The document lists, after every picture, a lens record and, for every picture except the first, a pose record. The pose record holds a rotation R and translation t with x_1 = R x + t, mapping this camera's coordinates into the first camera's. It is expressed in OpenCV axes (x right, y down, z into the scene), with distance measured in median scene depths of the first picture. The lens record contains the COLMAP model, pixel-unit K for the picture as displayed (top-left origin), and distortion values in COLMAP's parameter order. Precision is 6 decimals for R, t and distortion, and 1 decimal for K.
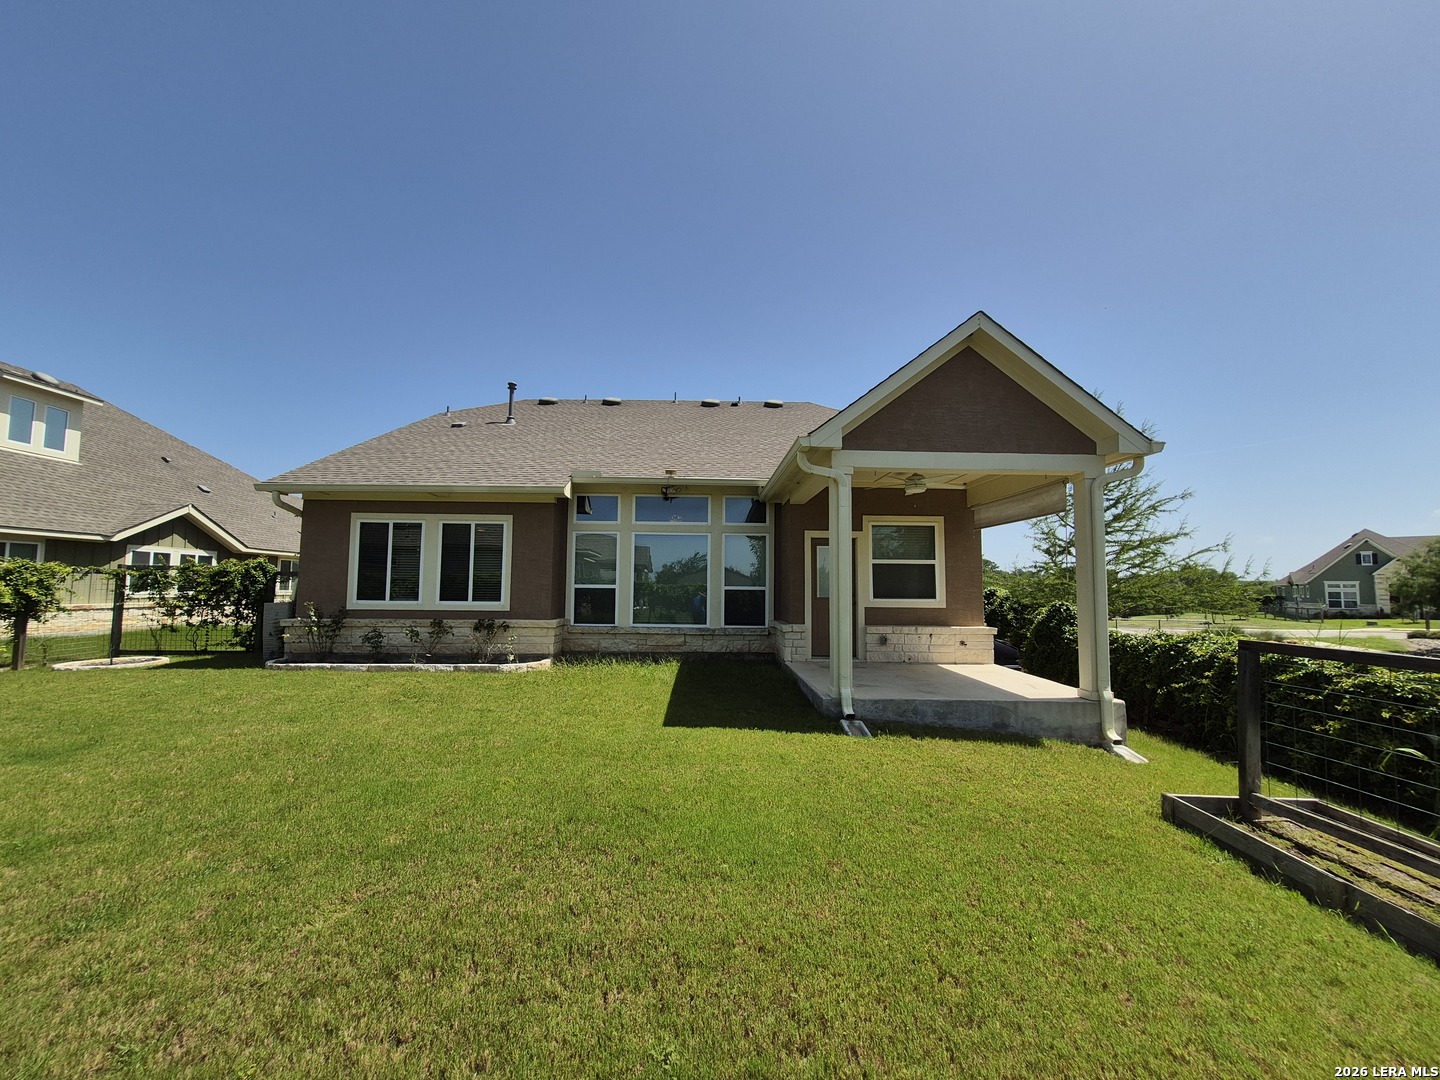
lens RADIAL K [[578.9, 0, 711.4], [0, 578.9, 543.0], [0, 0, 1]] dist [0.003389, 0.000331]
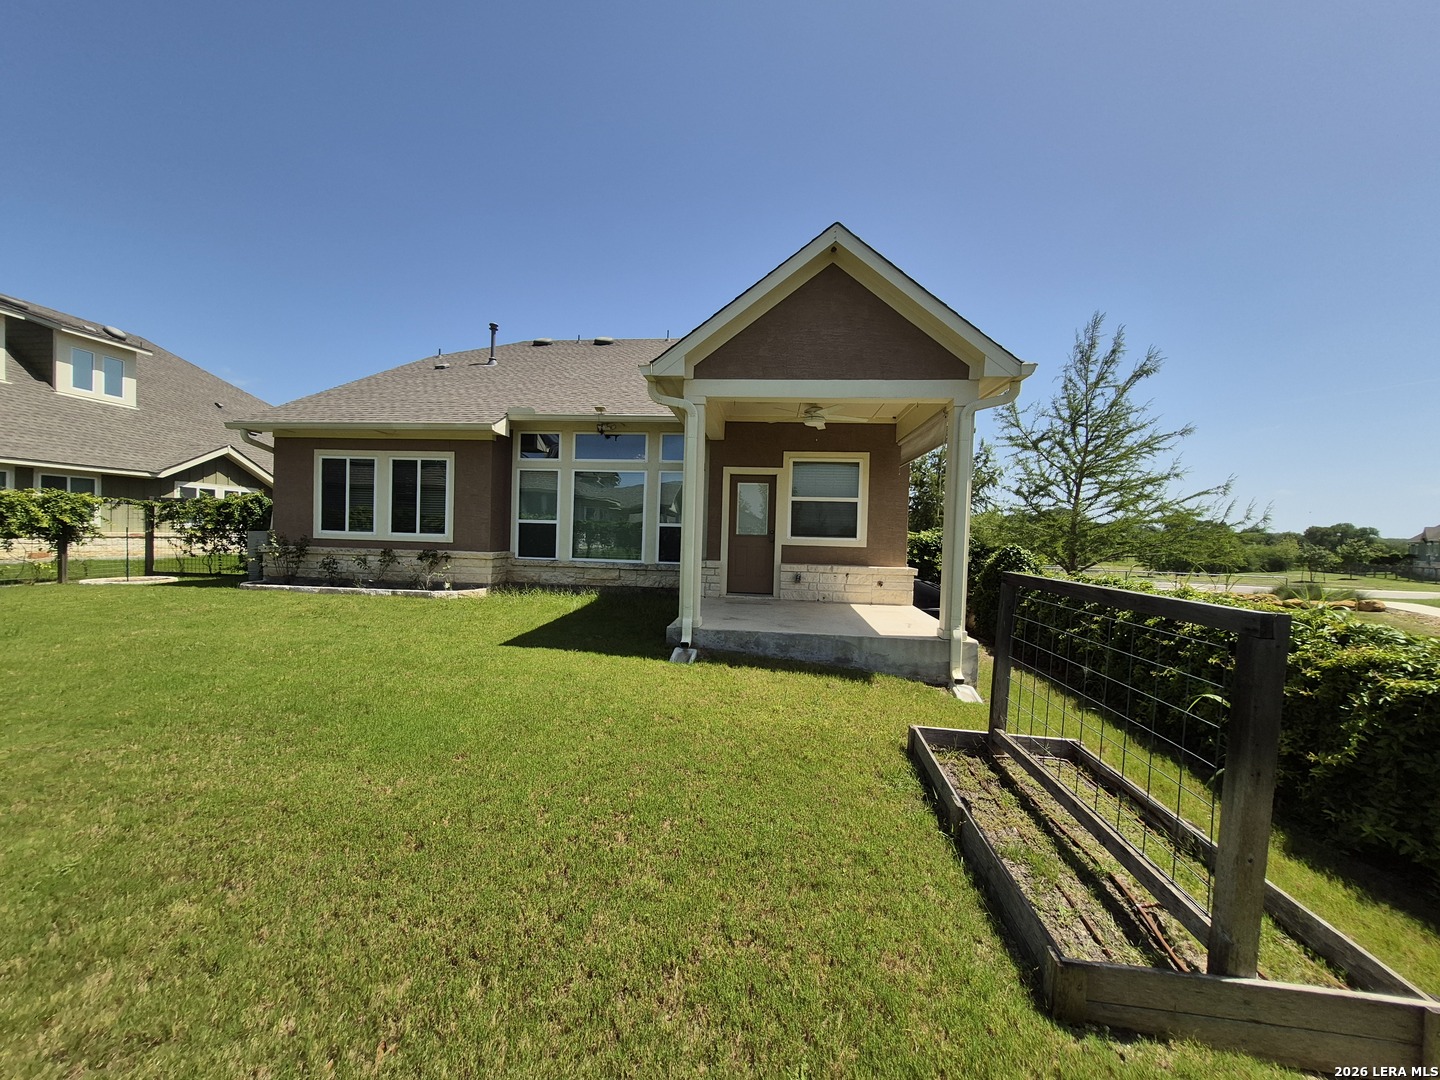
lens RADIAL K [[578.9, 0, 713.3], [0, 578.9, 545.4], [0, 0, 1]] dist [0.003389, 0.000331]
pose [[0.992326, 0.019599, -0.122090, 0.253676], [-0.007999, 0.995465, 0.094790, 0.017430], [0.123394, -0.093086, 0.987982, 0.008154]]
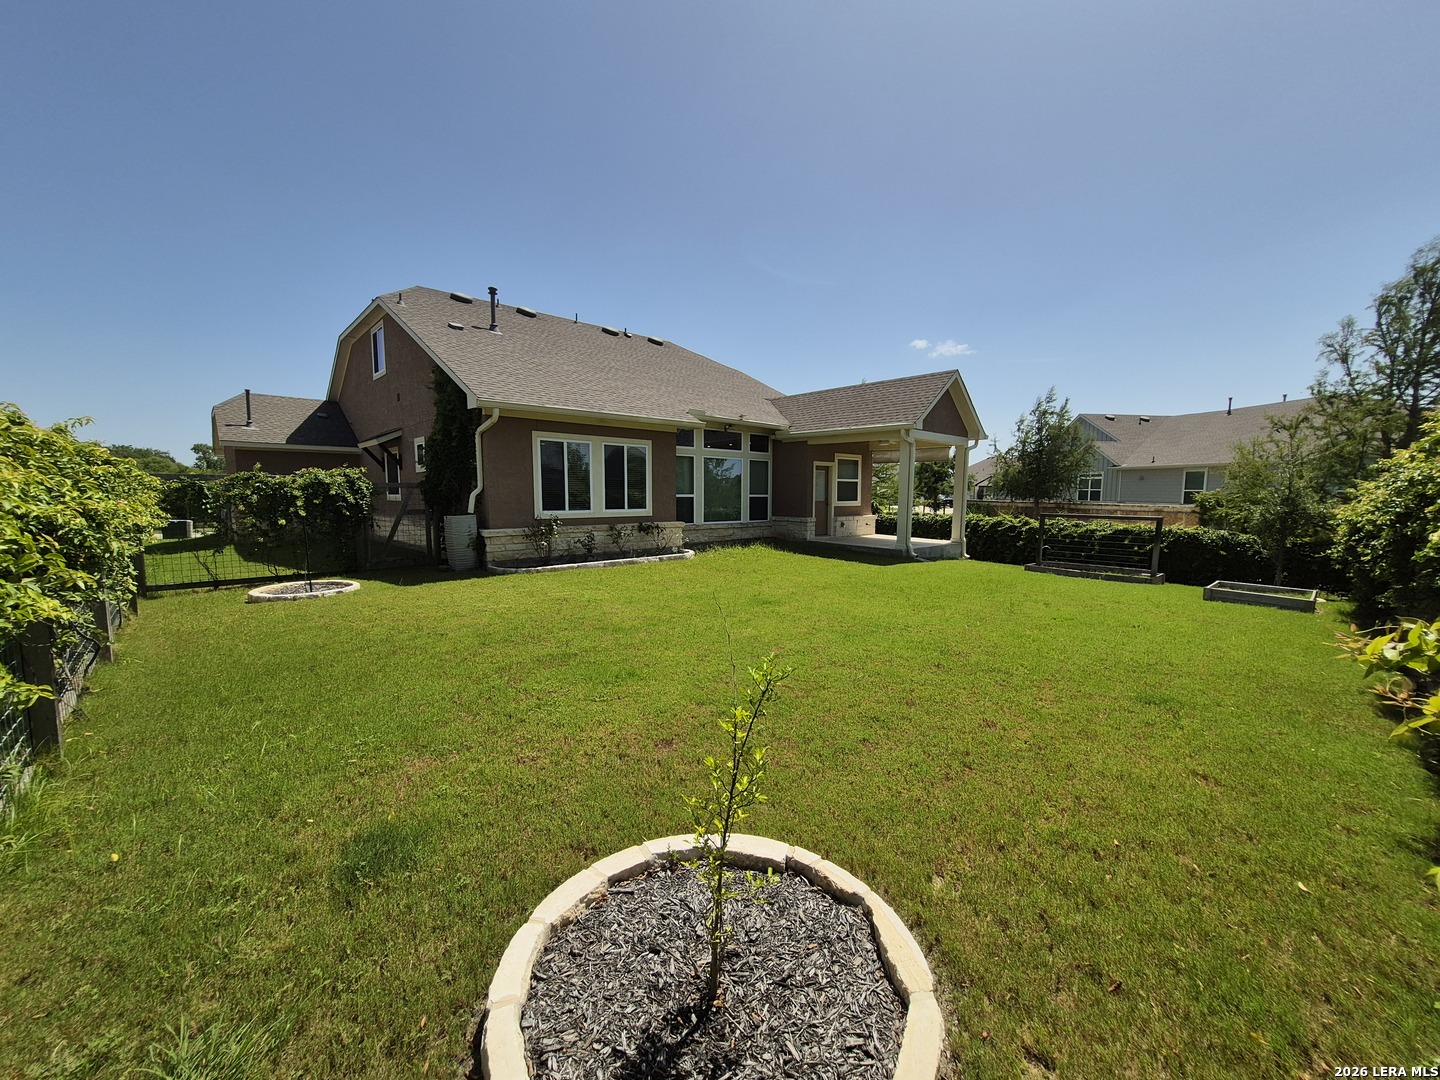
lens RADIAL K [[578.9, 0, 710.1], [0, 578.9, 543.2], [0, 0, 1]] dist [0.003389, 0.000331]
pose [[0.751497, -0.065135, 0.656514, -1.101181], [-0.051682, 0.986244, 0.157008, -0.032746], [-0.657710, -0.151921, 0.737793, -0.056189]]
